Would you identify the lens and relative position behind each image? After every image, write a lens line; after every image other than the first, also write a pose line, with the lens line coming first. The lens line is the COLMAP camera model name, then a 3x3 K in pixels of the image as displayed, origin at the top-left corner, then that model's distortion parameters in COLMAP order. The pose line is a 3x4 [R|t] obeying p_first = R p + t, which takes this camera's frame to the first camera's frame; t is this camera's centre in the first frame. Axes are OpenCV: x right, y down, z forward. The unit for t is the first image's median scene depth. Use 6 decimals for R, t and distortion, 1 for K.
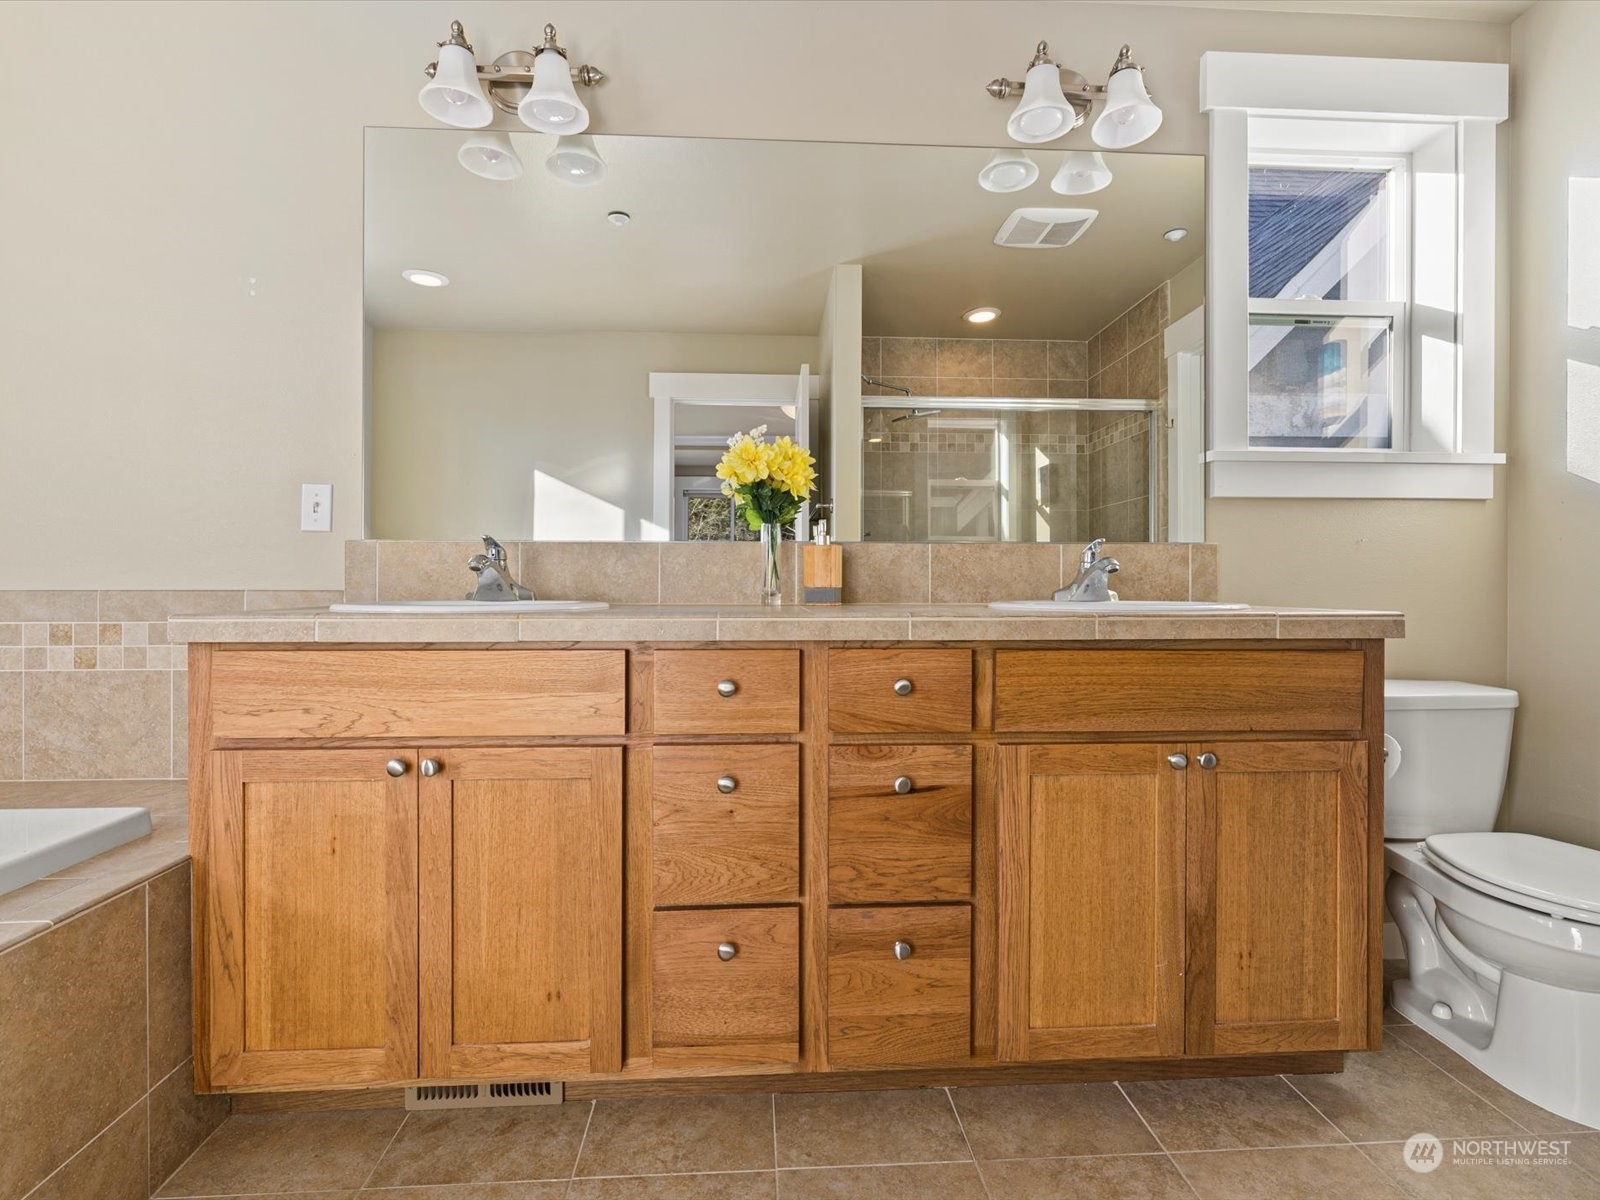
lens RADIAL K [[732.2, 0, 797.0], [0, 732.2, 591.0], [0, 0, 1]] dist [-0.005674, 0.000701]
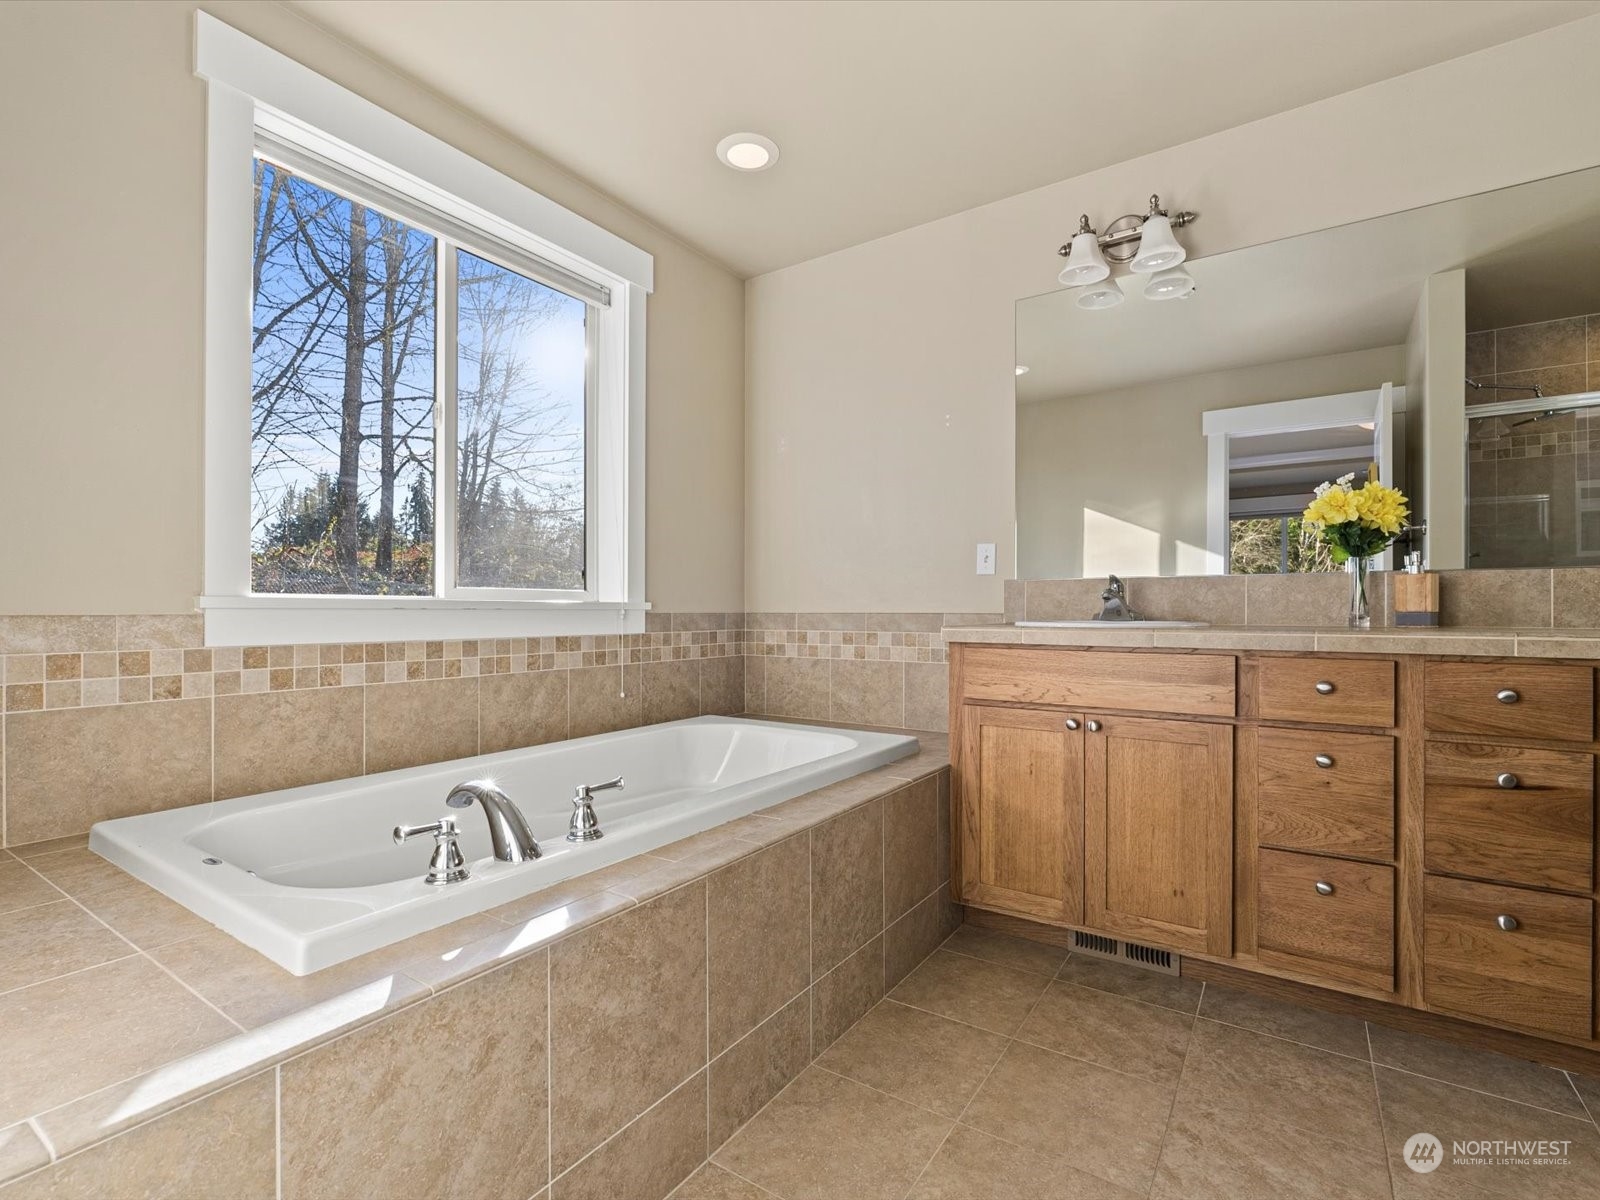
lens RADIAL K [[732.2, 0, 810.5], [0, 732.2, 609.4], [0, 0, 1]] dist [-0.005674, 0.000701]
pose [[0.796411, -0.000694, -0.604755, -0.036913], [-0.005979, 0.999941, -0.009022, 0.009331], [0.604726, 0.010801, 0.796360, -0.589809]]
